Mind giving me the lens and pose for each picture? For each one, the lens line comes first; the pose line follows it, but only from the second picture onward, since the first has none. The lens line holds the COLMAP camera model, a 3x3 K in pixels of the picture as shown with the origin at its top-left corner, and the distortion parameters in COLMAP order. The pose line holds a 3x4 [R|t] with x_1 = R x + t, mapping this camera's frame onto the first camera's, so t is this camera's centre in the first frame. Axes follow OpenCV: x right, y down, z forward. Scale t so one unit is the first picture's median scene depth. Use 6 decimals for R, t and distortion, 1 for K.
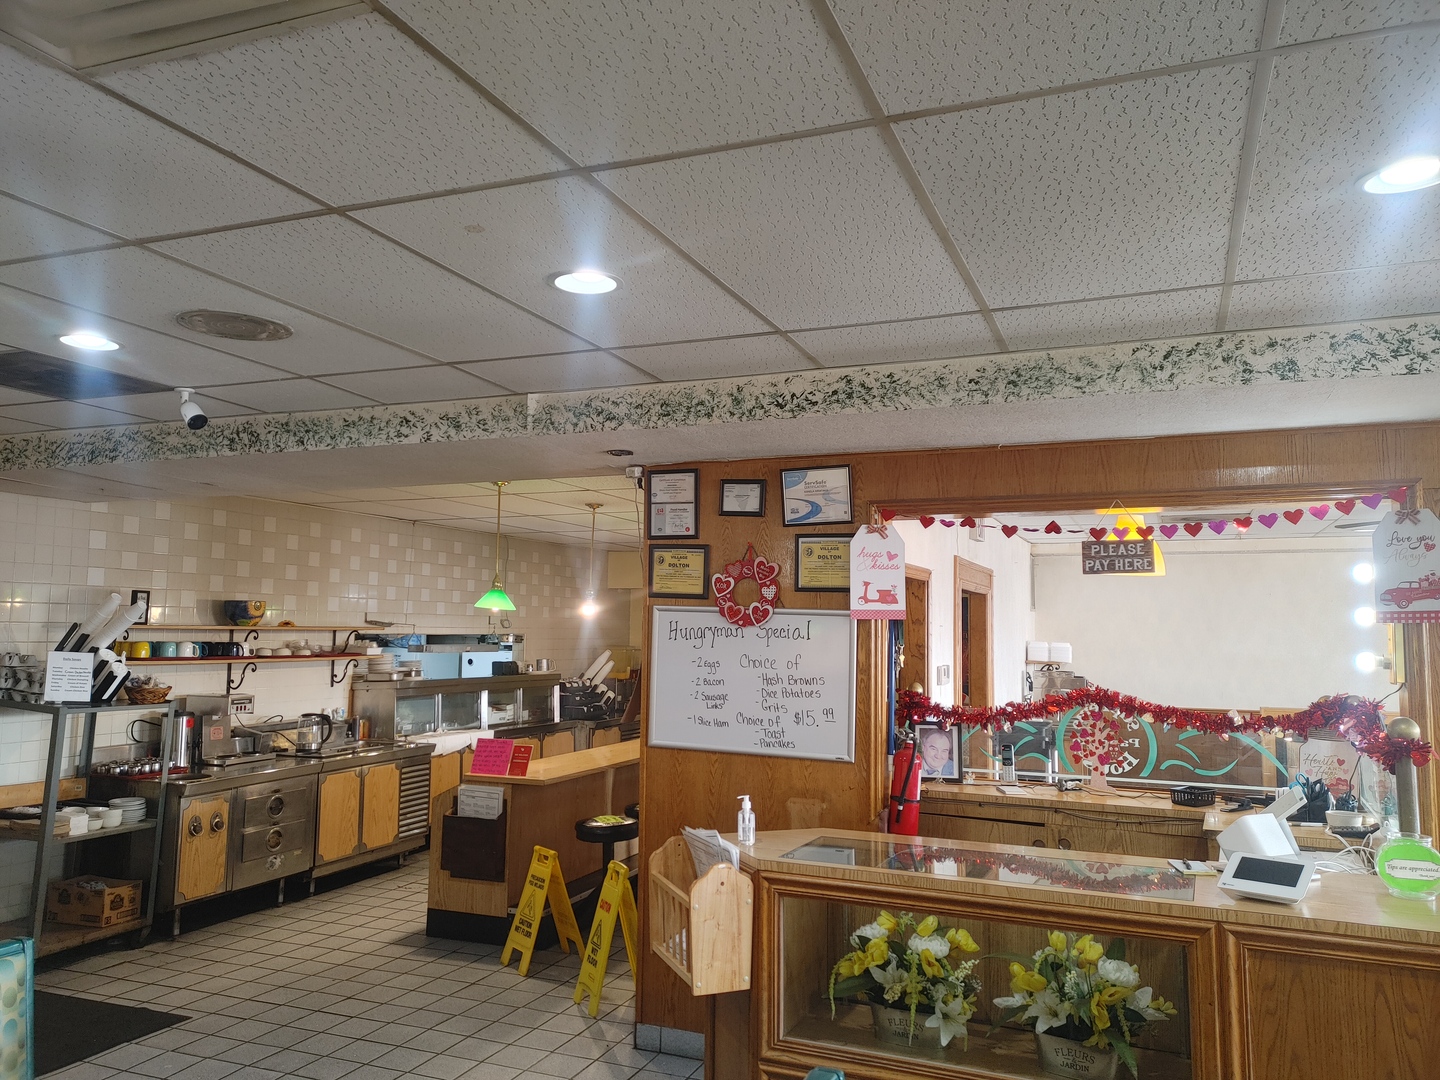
lens RADIAL K [[1085.6, 0, 722.3], [0, 1085.6, 535.9], [0, 0, 1]] dist [0.053504, -0.037261]
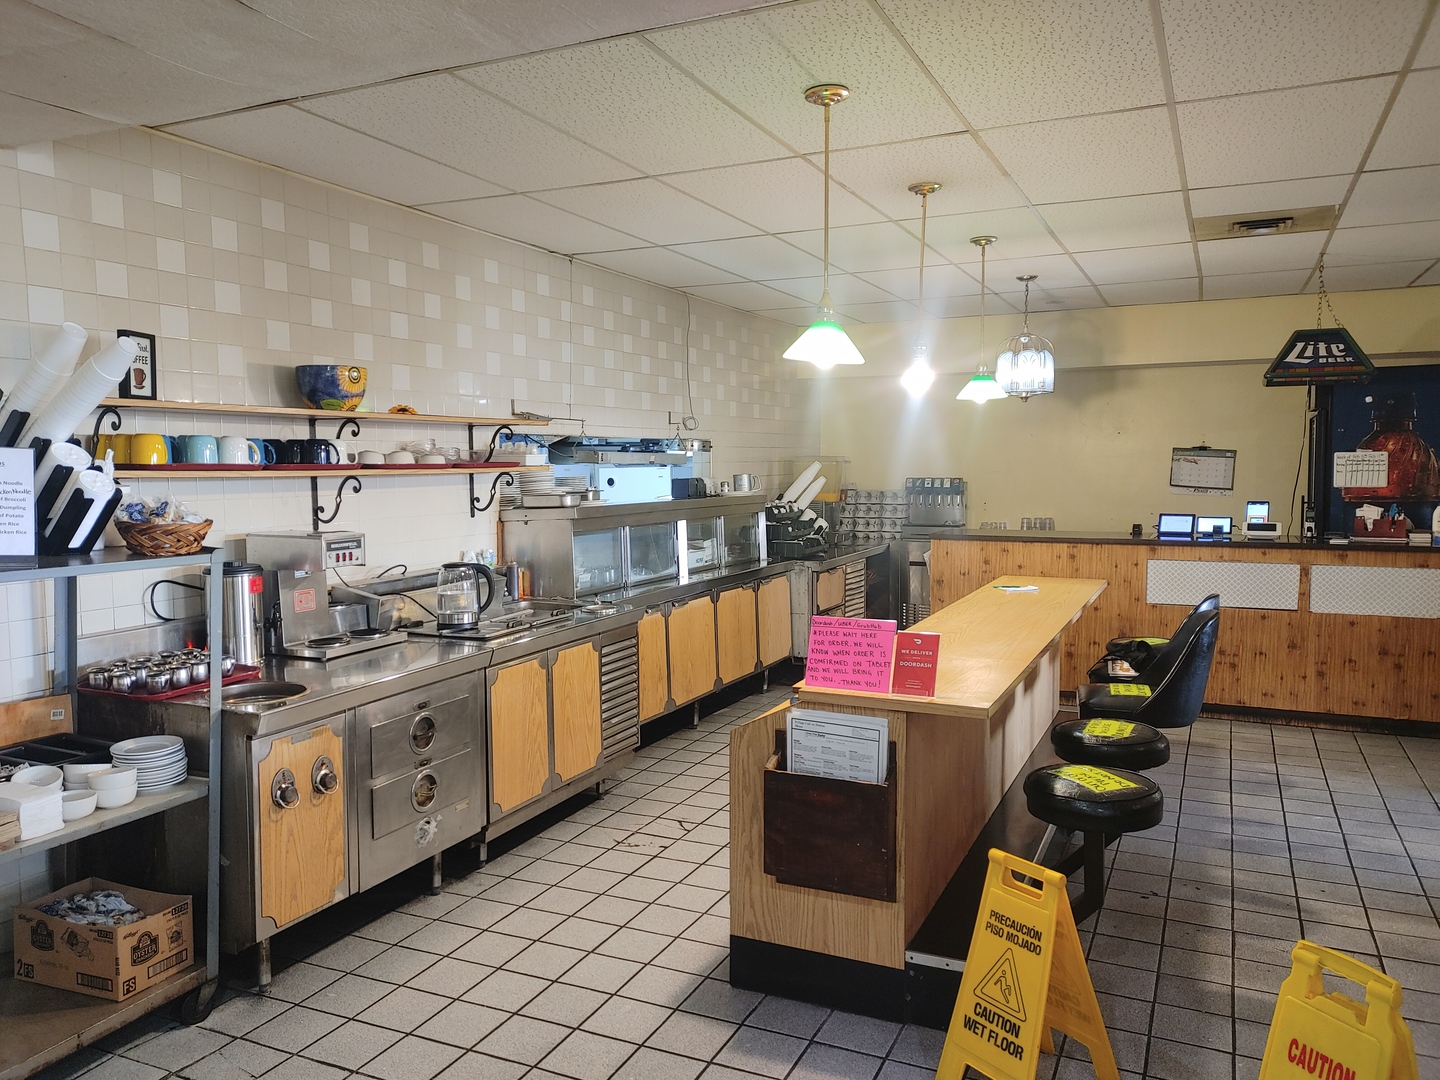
lens RADIAL K [[1085.6, 0, 720.8], [0, 1085.6, 543.3], [0, 0, 1]] dist [0.053504, -0.037261]
pose [[0.998902, -0.010686, -0.045610, -0.230649], [0.018158, 0.985840, 0.166704, 0.063659], [0.043183, -0.167349, 0.984952, 0.481245]]
